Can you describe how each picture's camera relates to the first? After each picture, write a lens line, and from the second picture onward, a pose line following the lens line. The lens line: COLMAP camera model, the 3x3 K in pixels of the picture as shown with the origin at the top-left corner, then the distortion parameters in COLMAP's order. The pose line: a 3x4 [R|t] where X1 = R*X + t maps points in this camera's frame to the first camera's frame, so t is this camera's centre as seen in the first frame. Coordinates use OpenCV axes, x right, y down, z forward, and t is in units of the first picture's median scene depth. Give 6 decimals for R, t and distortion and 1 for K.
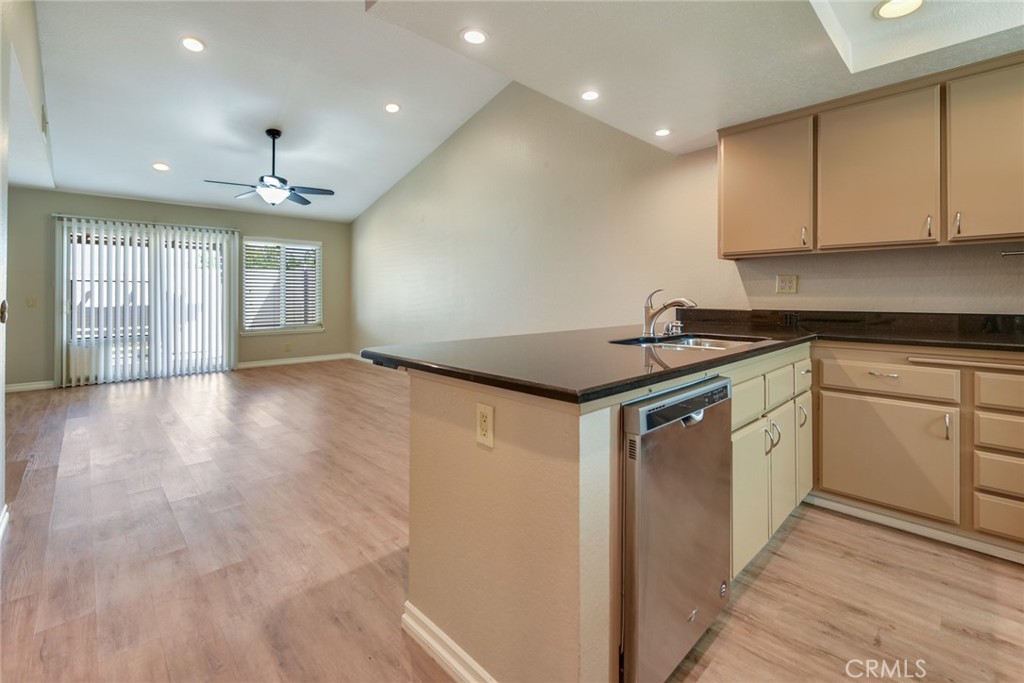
lens RADIAL K [[456.7, 0, 514.7], [0, 456.7, 295.0], [0, 0, 1]] dist [0.000577, -0.000071]
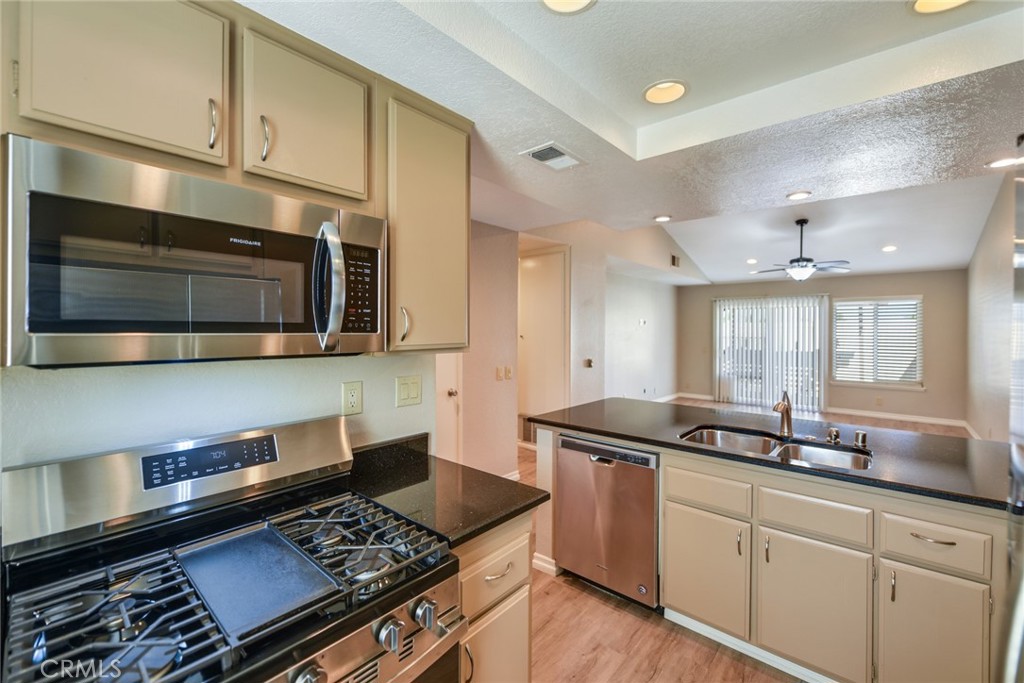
lens RADIAL K [[420.3, 0, 511.7], [0, 420.3, 364.8], [0, 0, 1]] dist [0.001313, -0.000194]
pose [[0.071604, 0.083478, -0.993934, 0.476454], [-0.001342, 0.996499, 0.083597, -0.057102], [0.997432, -0.004652, 0.071465, 0.130905]]
